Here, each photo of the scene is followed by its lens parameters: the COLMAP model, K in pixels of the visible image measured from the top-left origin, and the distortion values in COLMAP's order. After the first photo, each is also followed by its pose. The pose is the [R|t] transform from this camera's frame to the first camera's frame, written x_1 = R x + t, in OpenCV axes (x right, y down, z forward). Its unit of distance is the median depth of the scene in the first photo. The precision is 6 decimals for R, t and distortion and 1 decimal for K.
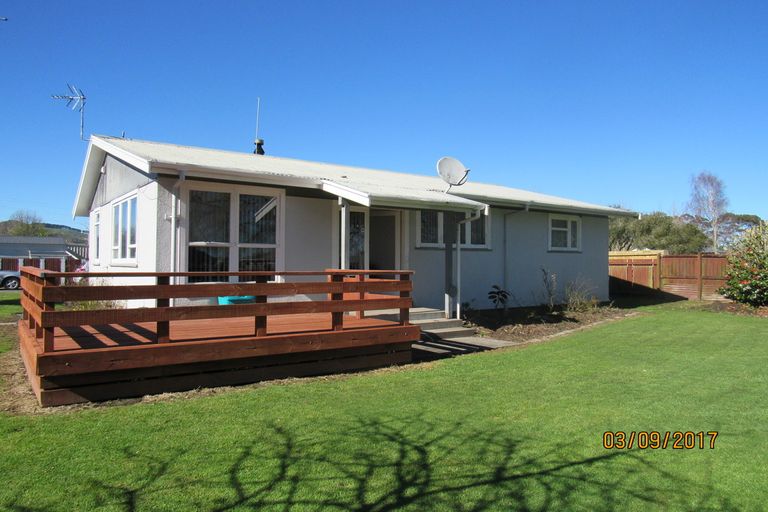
lens RADIAL K [[546.4, 0, 384.0], [0, 546.4, 256.0], [0, 0, 1]] dist [-0.027045, -0.000234]
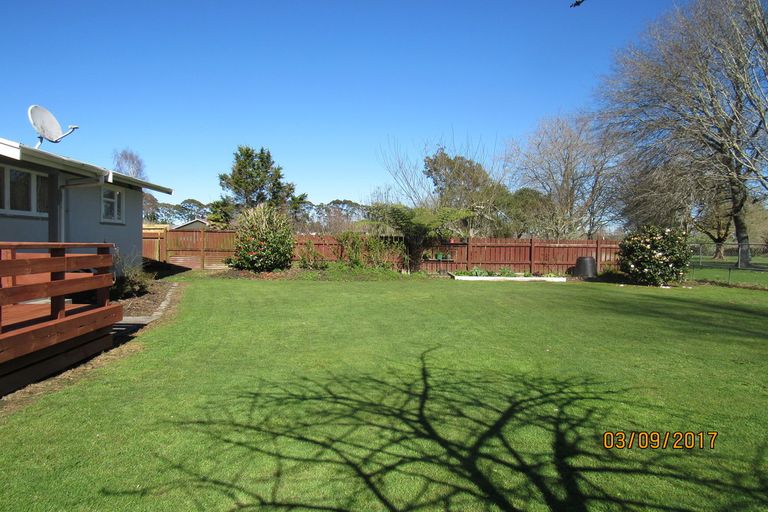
lens RADIAL K [[546.4, 0, 384.0], [0, 546.4, 256.0], [0, 0, 1]] dist [-0.027045, -0.000234]
pose [[0.535199, -0.018190, 0.844530, -0.768100], [-0.023530, 0.999059, 0.036429, 0.009363], [-0.844398, -0.039369, 0.534267, 0.283910]]
